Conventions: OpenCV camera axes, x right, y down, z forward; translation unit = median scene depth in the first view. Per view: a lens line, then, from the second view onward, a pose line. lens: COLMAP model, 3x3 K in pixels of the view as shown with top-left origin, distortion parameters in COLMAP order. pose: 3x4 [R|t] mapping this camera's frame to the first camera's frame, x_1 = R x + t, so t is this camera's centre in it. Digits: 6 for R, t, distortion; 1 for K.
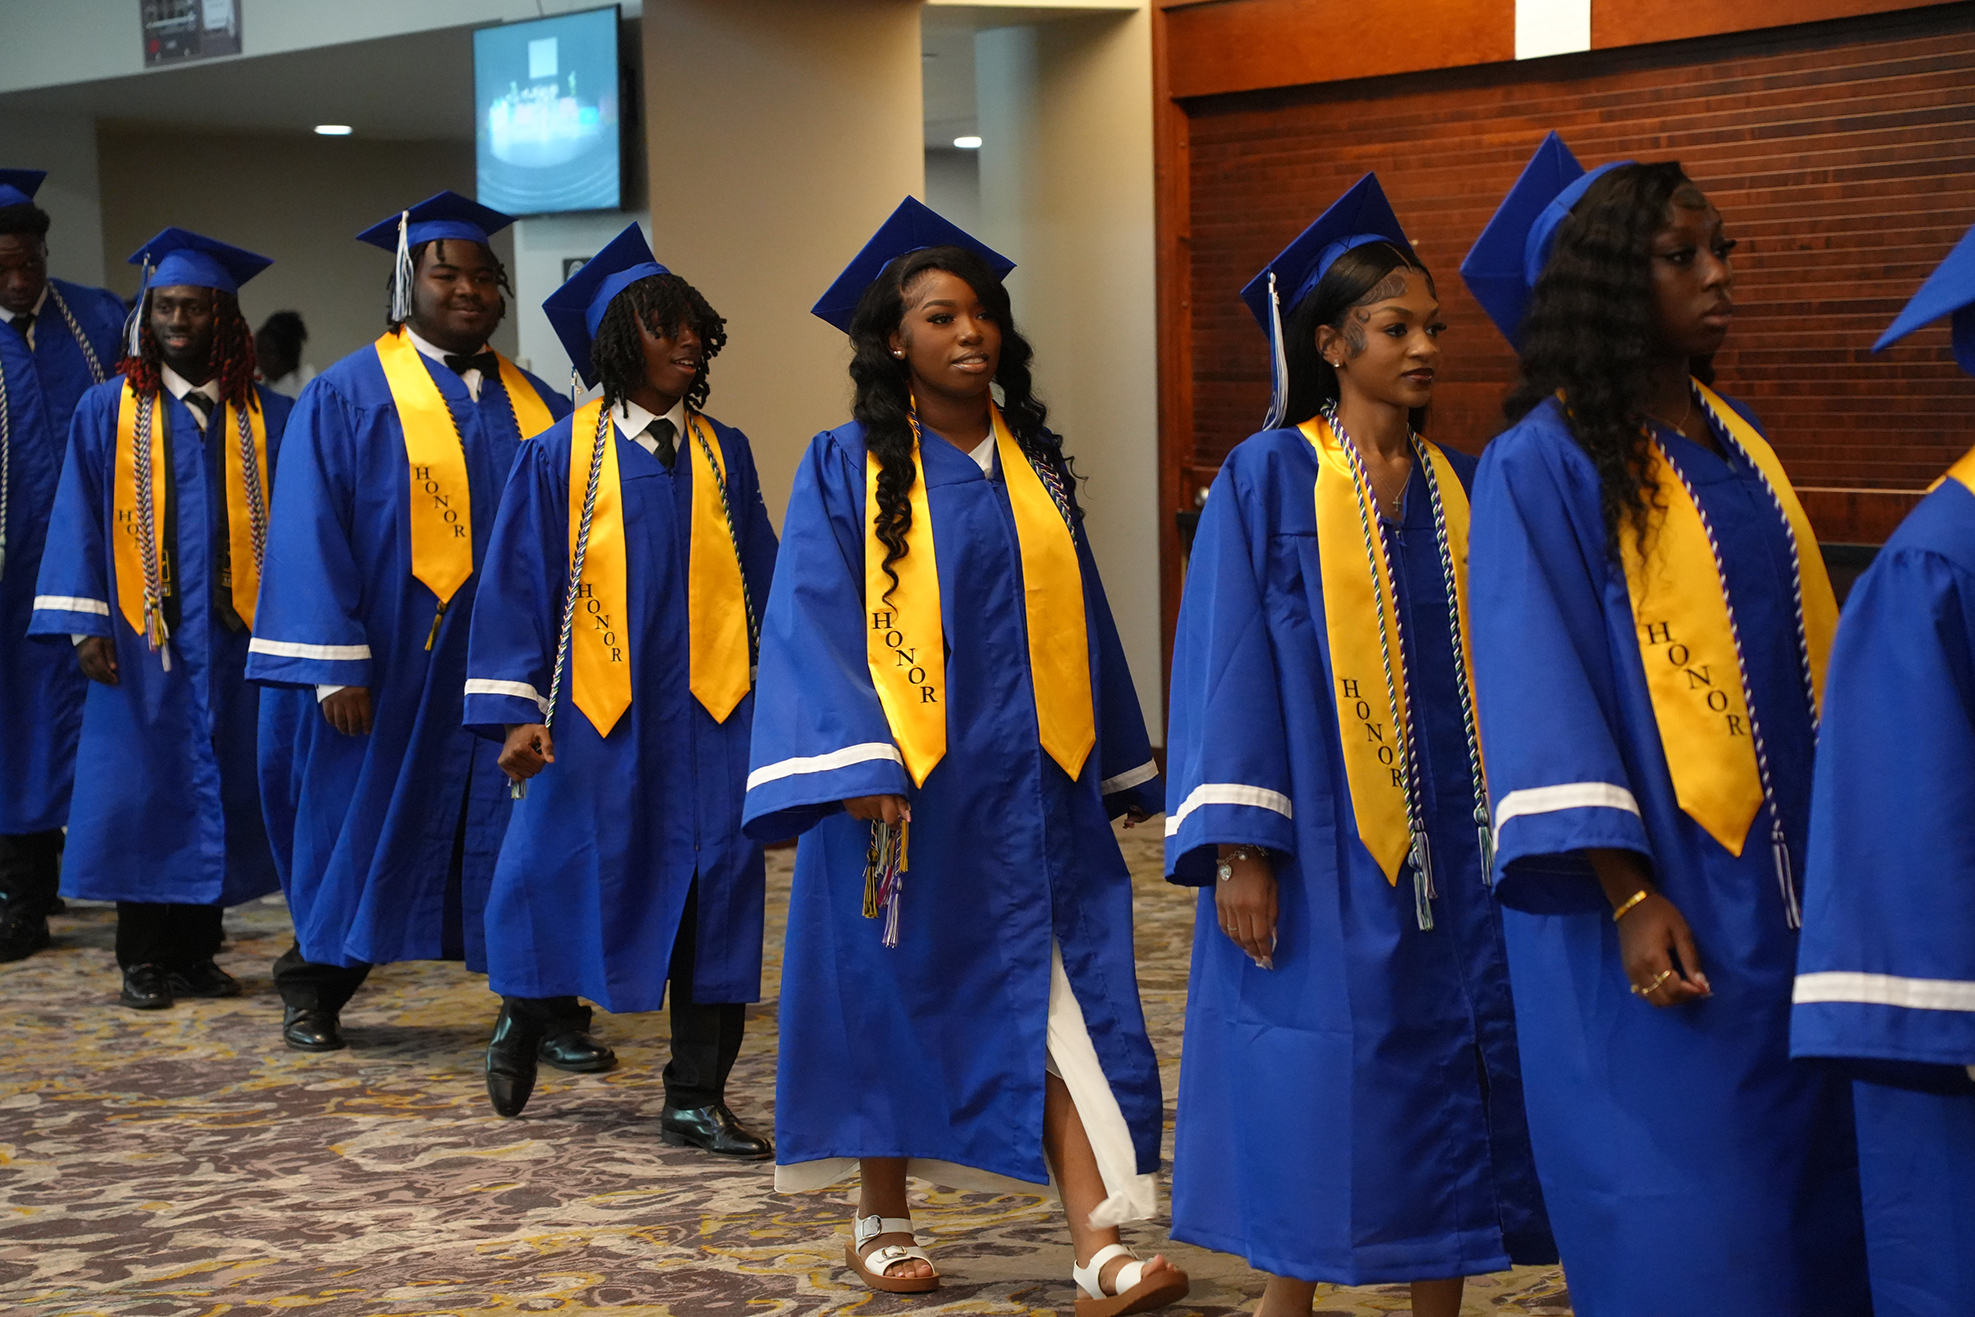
lens RADIAL K [[3833.9, 0, 995.1], [0, 3833.9, 632.1], [0, 0, 1]] dist [0.552281, 0.205499]
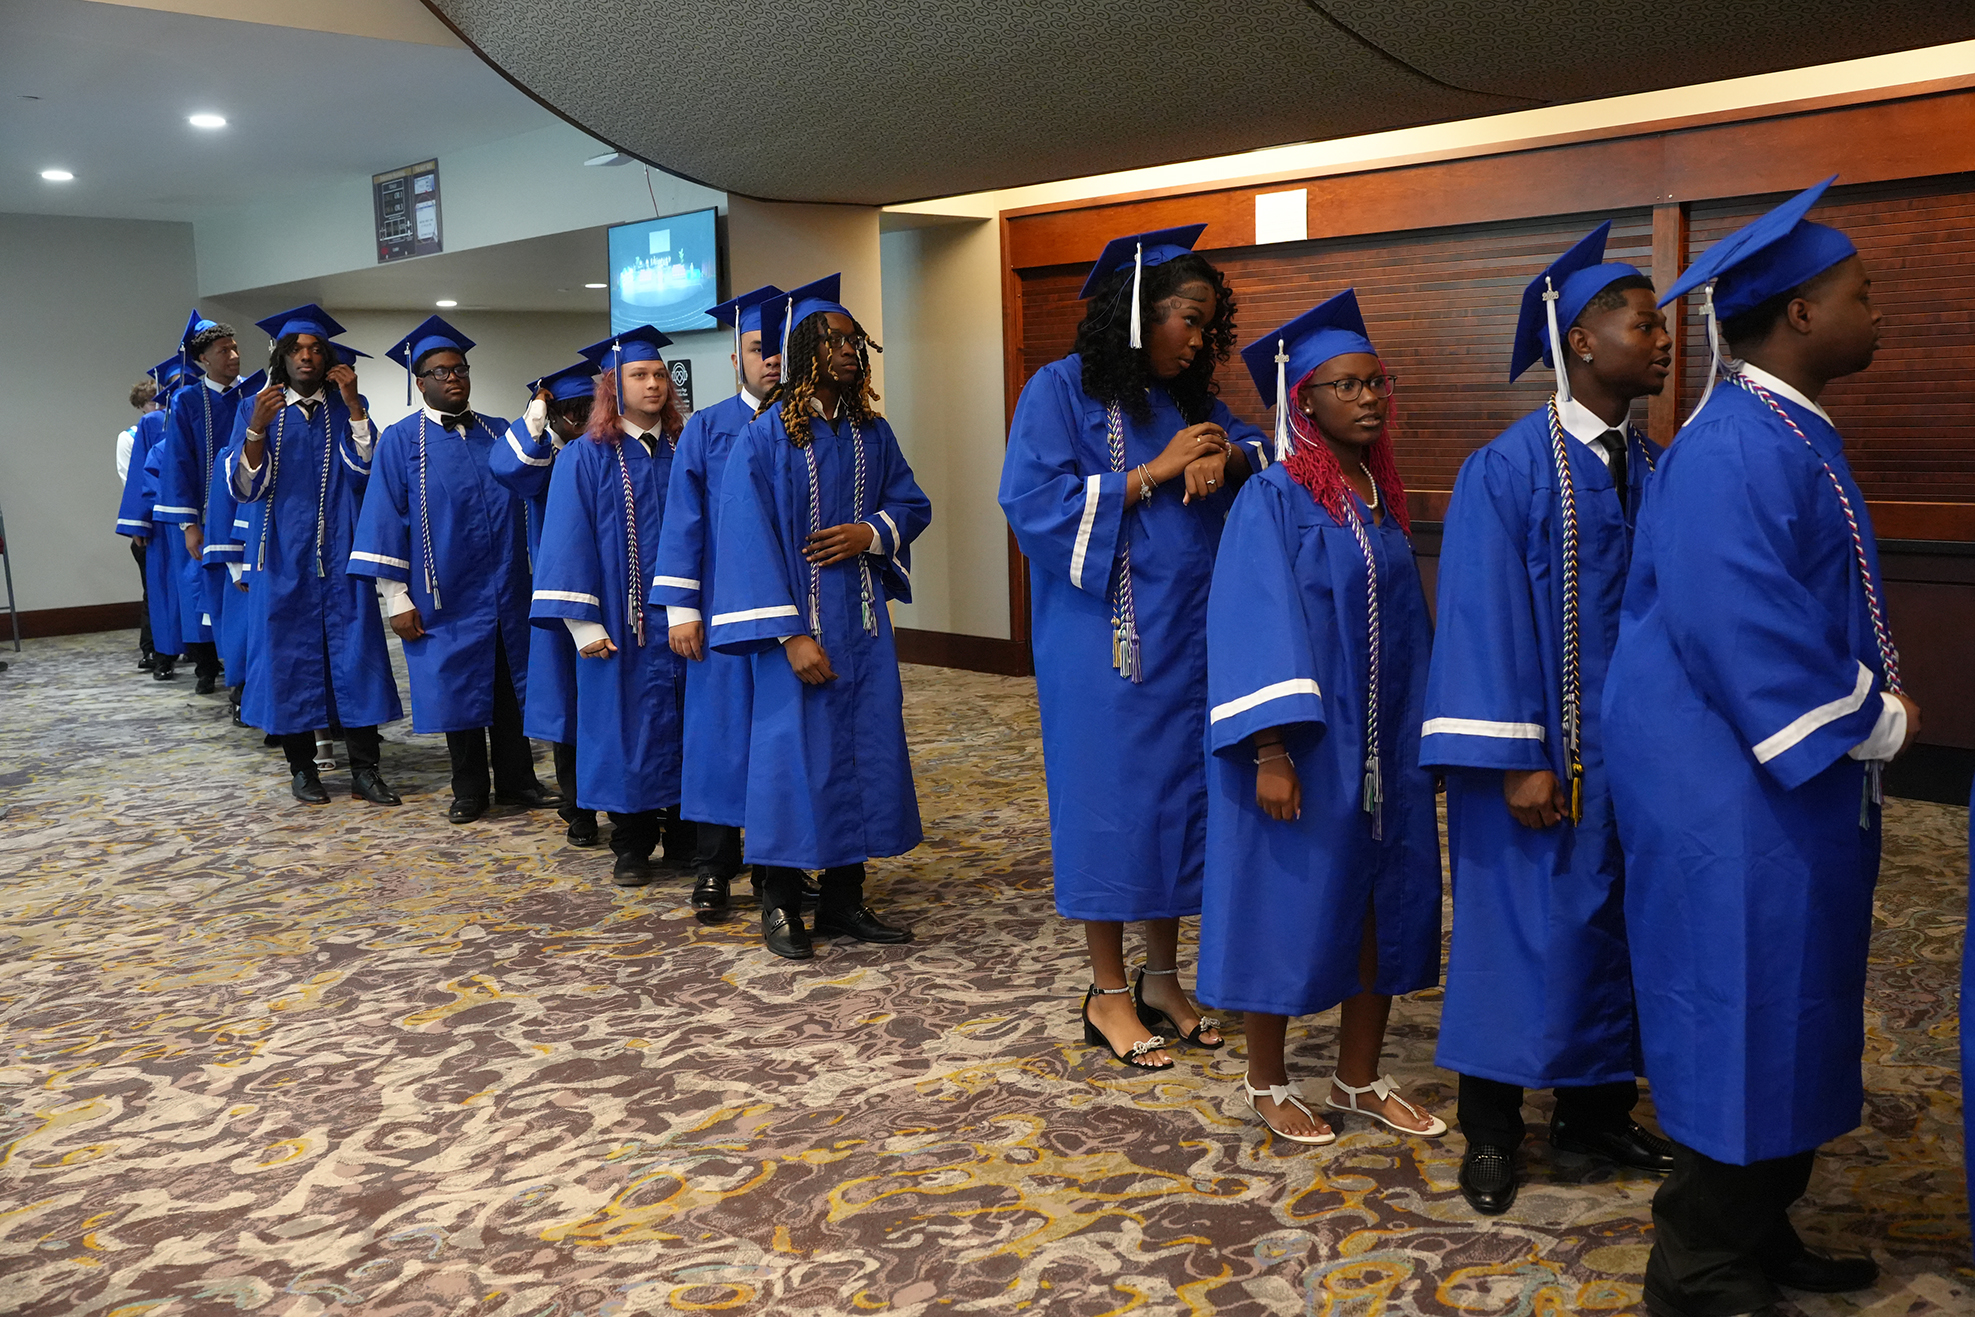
lens RADIAL K [[1681.8, 0, 987.5], [0, 1681.8, 658.5], [0, 0, 1]] dist [-0.060217, 0.104455]
pose [[0.979895, -0.035180, 0.196386, -0.130105], [0.021679, 0.997278, 0.070476, -0.017072], [-0.198331, -0.064801, 0.977991, 0.270756]]
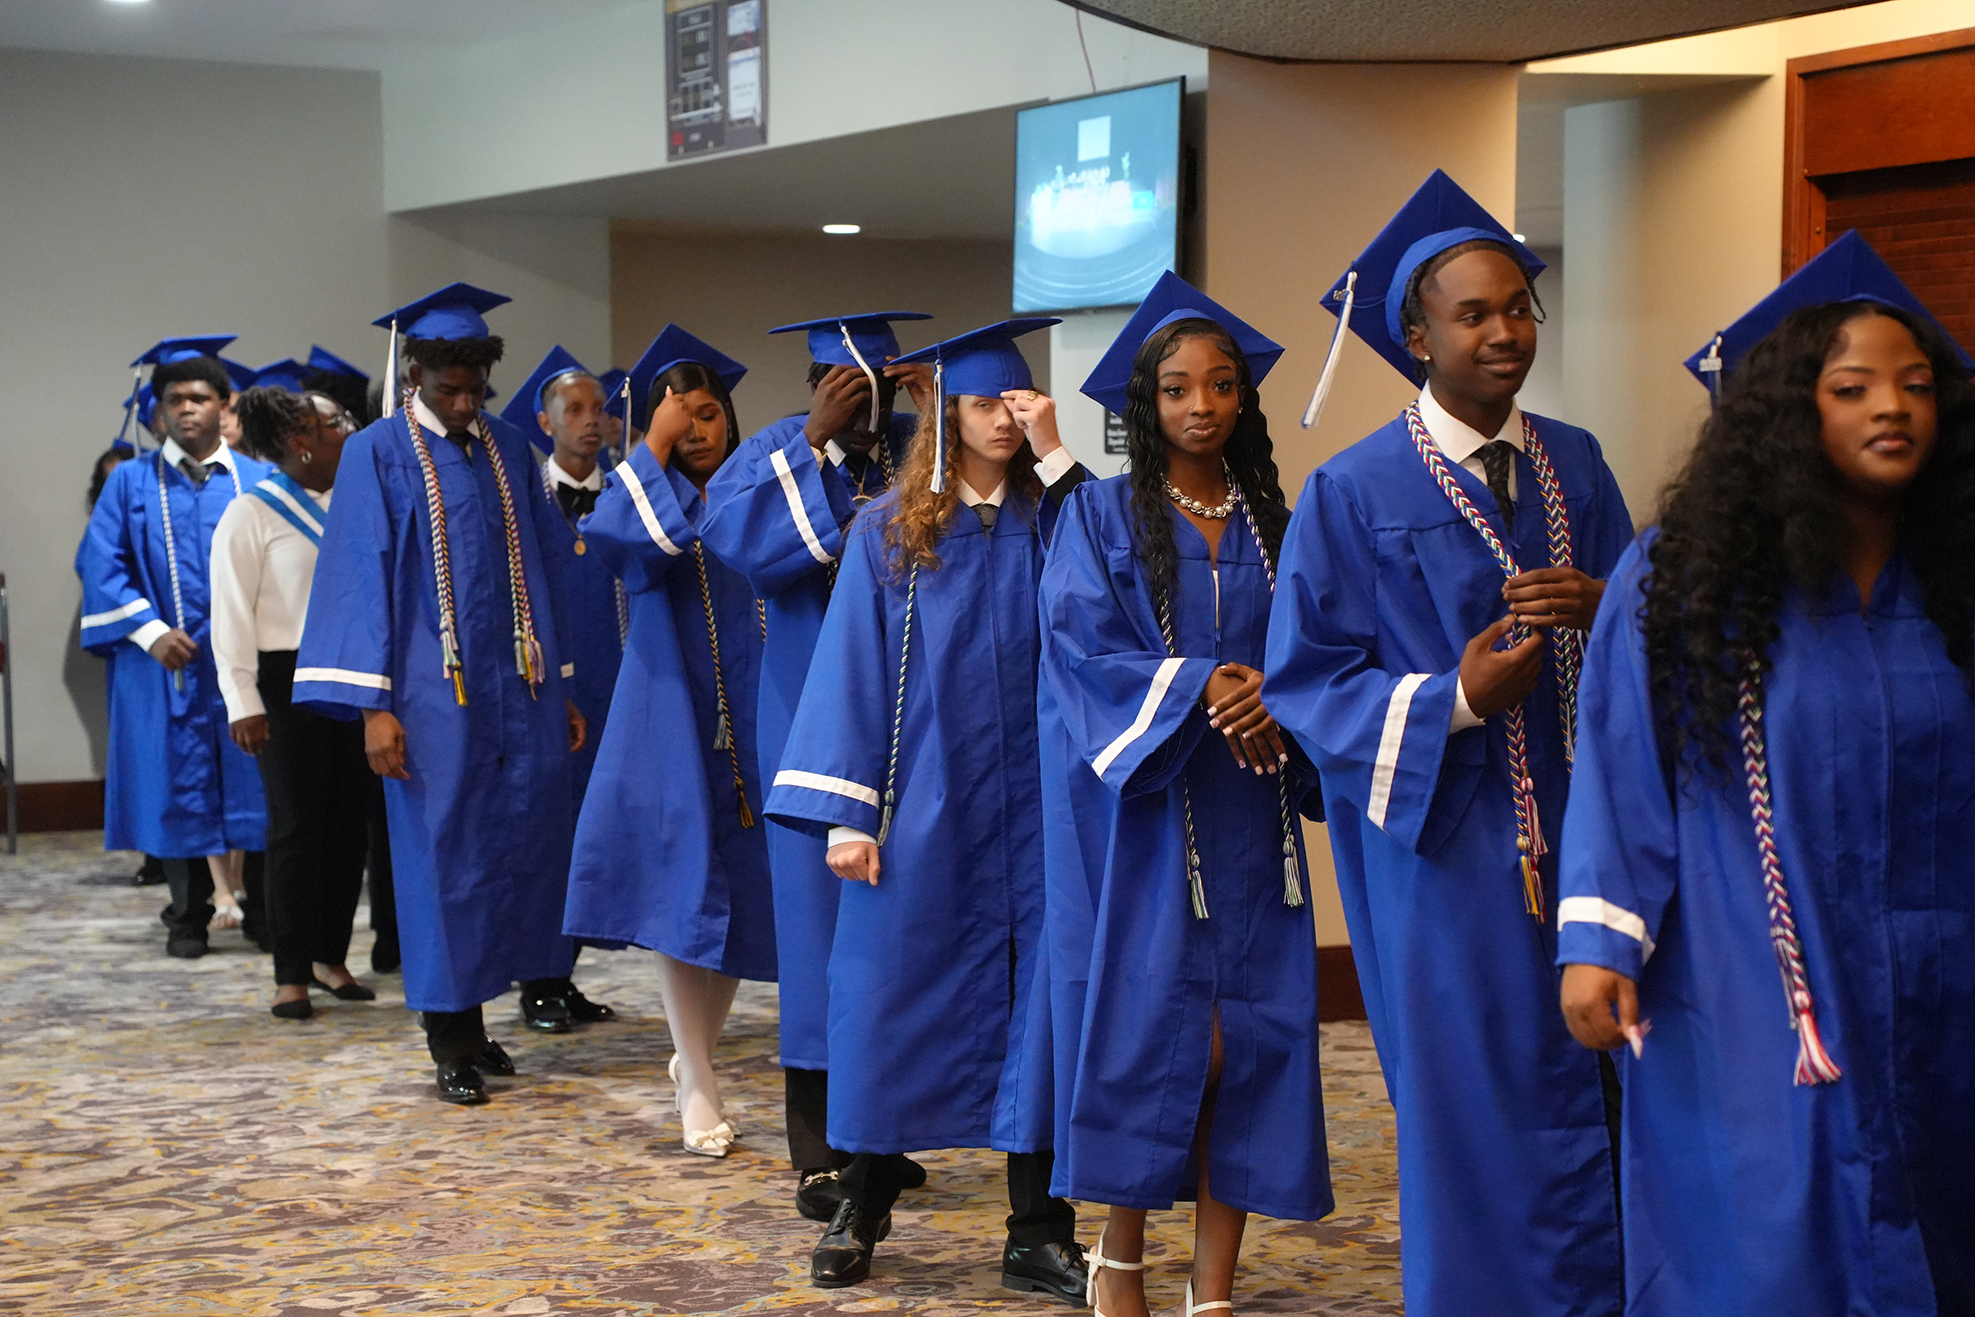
lens RADIAL K [[3833.9, 0, 995.1], [0, 3833.9, 632.1], [0, 0, 1]] dist [0.552281, 0.205499]
pose [[0.993310, 0.022788, -0.113204, -0.035298], [-0.025988, 0.999301, -0.026874, -0.007568], [0.112513, 0.029636, 0.993208, 0.110526]]
